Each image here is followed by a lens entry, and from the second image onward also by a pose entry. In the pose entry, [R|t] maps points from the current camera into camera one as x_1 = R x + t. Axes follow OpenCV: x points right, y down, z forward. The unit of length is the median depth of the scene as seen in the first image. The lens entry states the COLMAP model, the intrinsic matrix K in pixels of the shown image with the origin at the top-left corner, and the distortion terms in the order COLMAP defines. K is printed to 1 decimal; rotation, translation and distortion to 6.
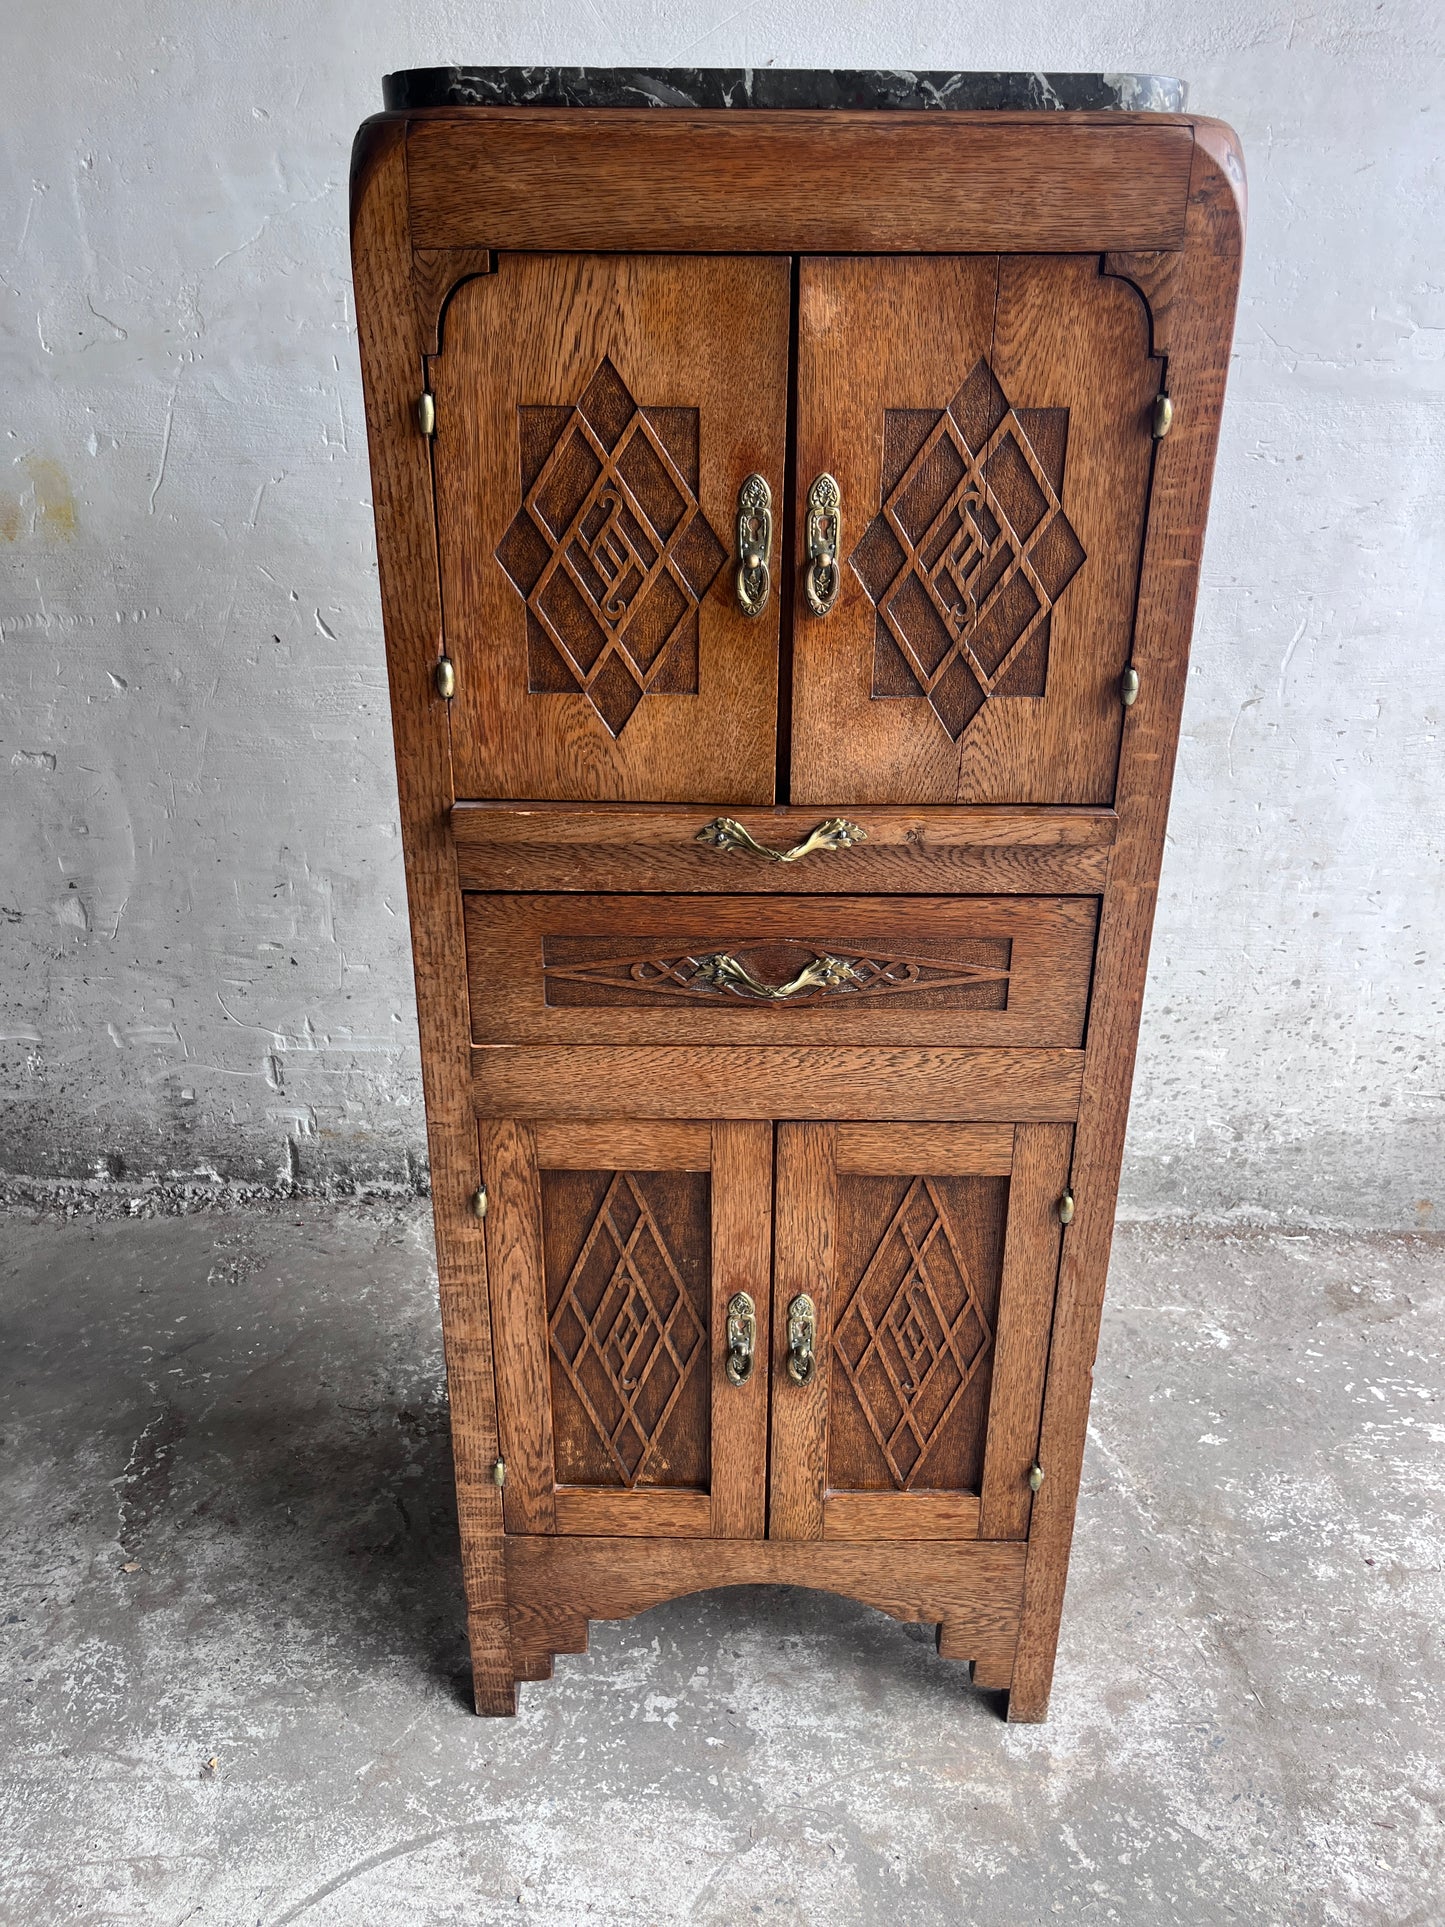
lens RADIAL K [[1429.6, 0, 724.8], [0, 1429.6, 955.7], [0, 0, 1]] dist [0.042401, -0.054346]
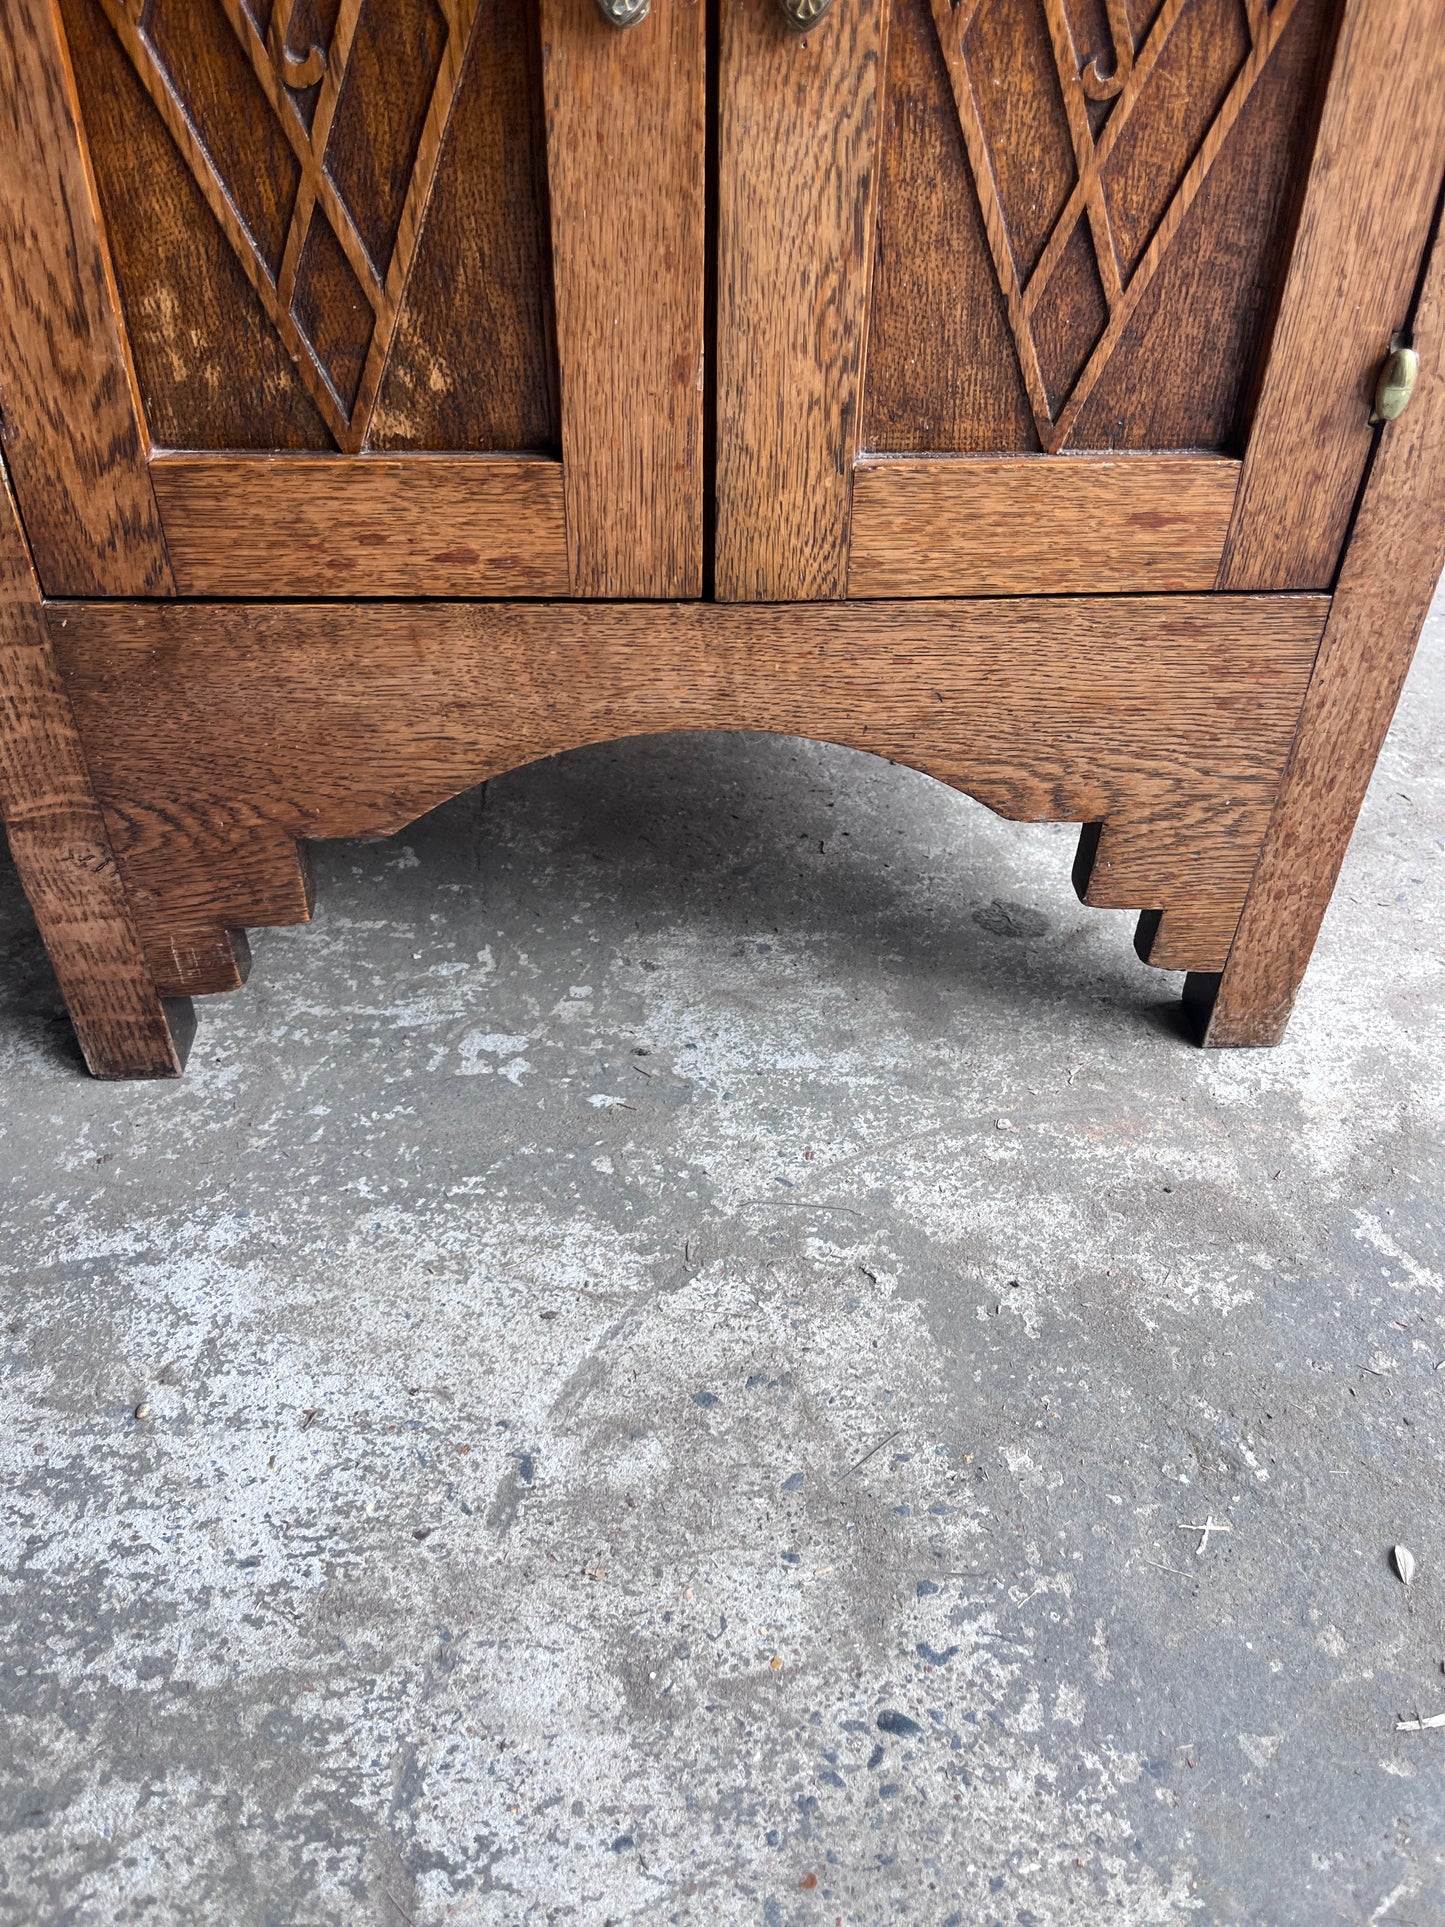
lens RADIAL K [[1440.2, 0, 744.0], [0, 1440.2, 951.7], [0, 0, 1]] dist [0.056529, -0.104104]
pose [[0.997136, -0.032081, 0.068494, 0.009628], [0.014224, 0.968968, 0.246776, 0.494409], [-0.074285, -0.245095, 0.966649, 0.712962]]
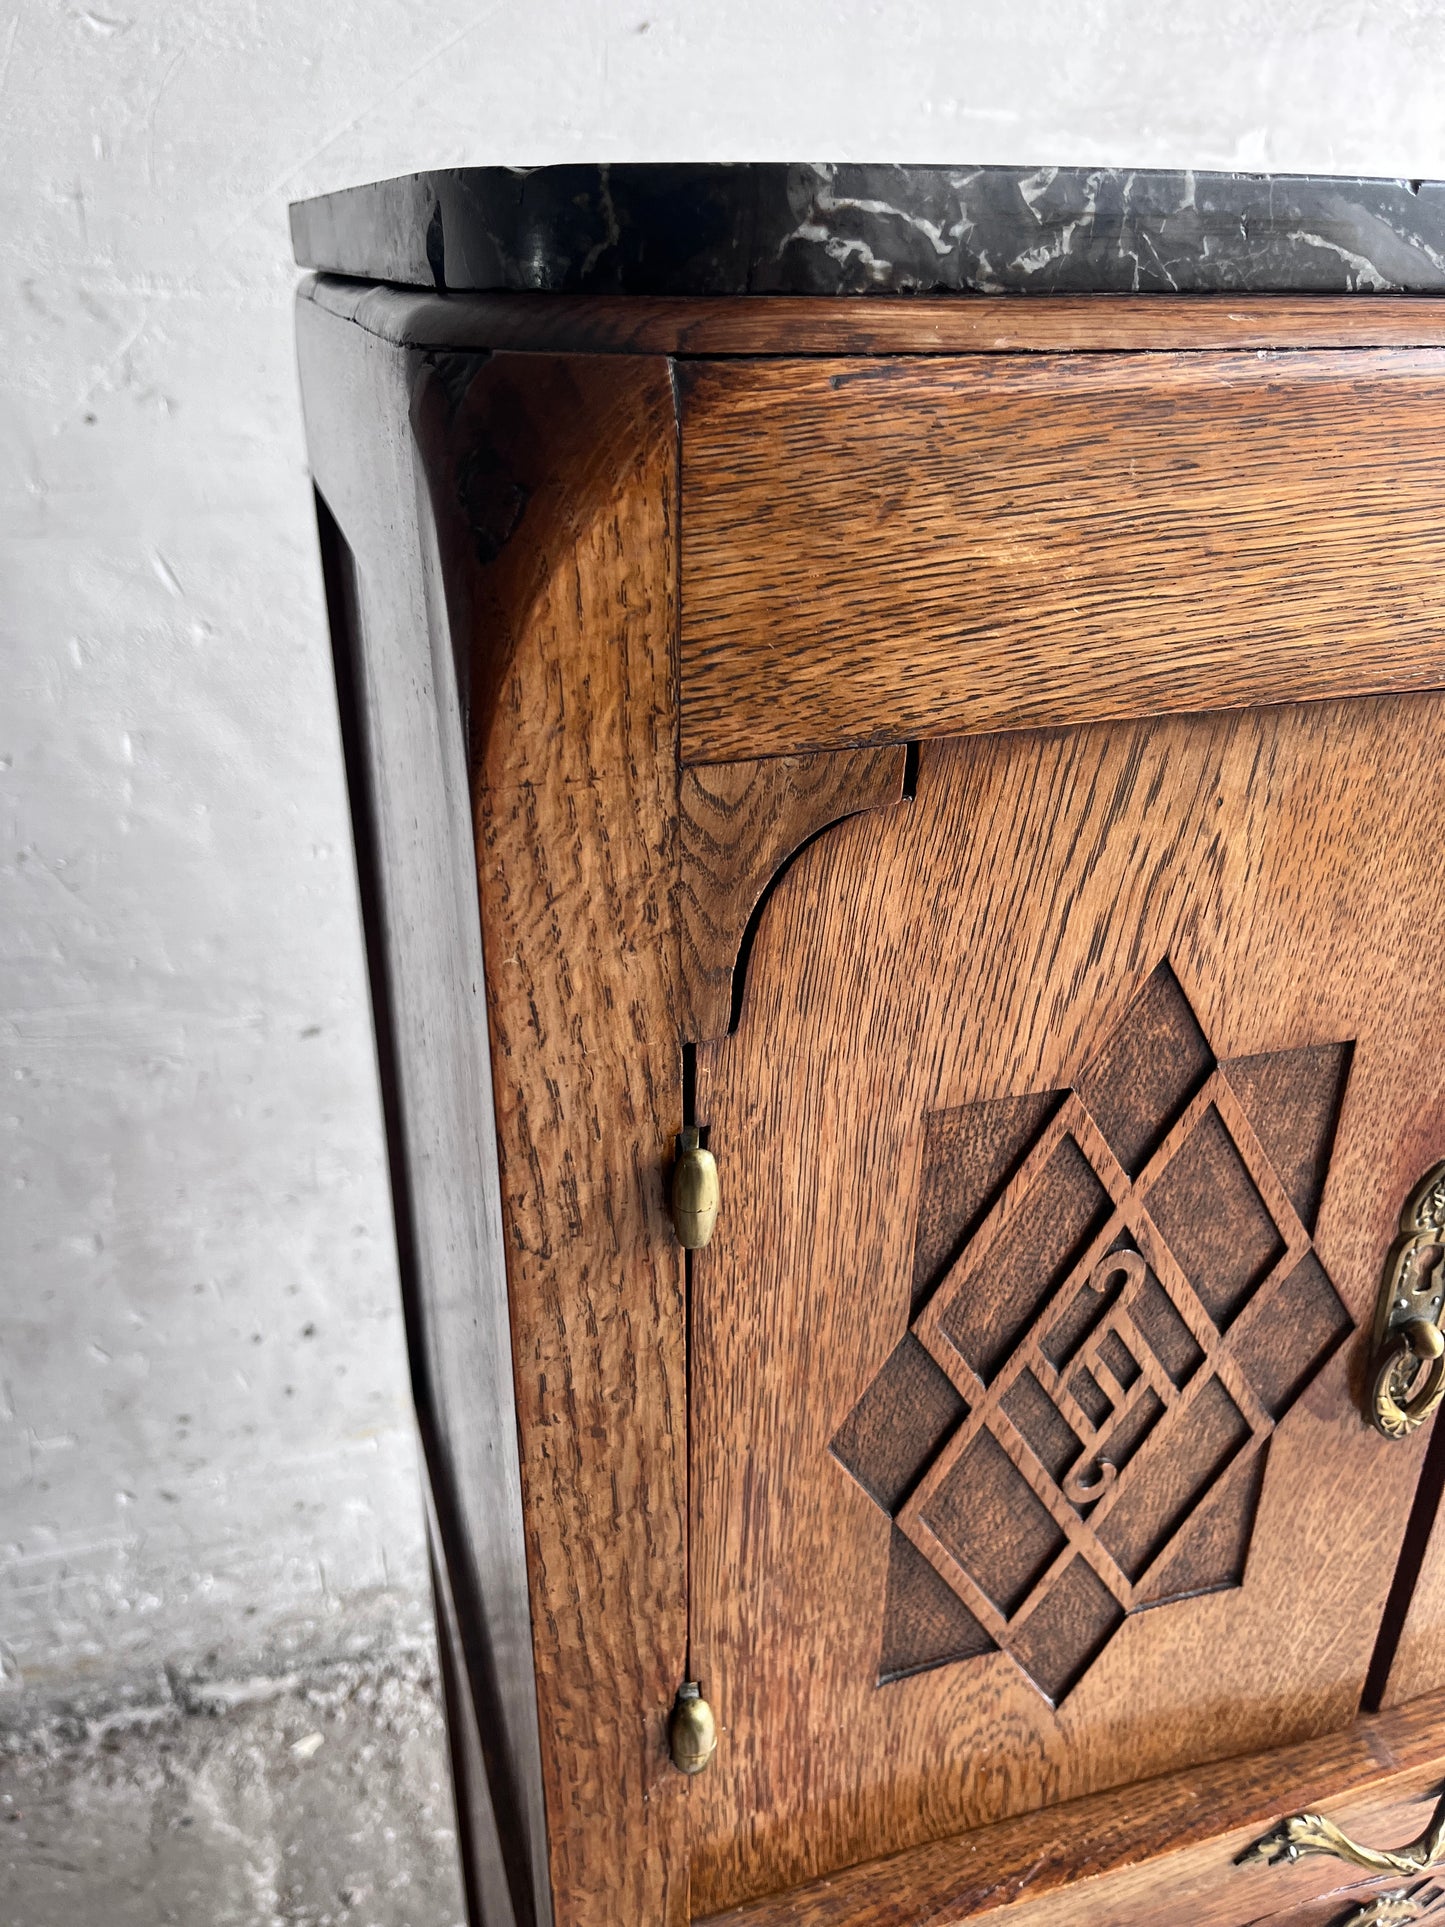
lens RADIAL K [[1463.0, 0, 700.1], [0, 1463.0, 973.5], [0, 0, 1]] dist [0.039870, -0.082184]
pose [[0.953576, -0.138802, 0.267257, -0.252400], [0.127844, 0.990093, 0.058062, -0.390126], [-0.272669, -0.021199, 0.961874, 0.589136]]
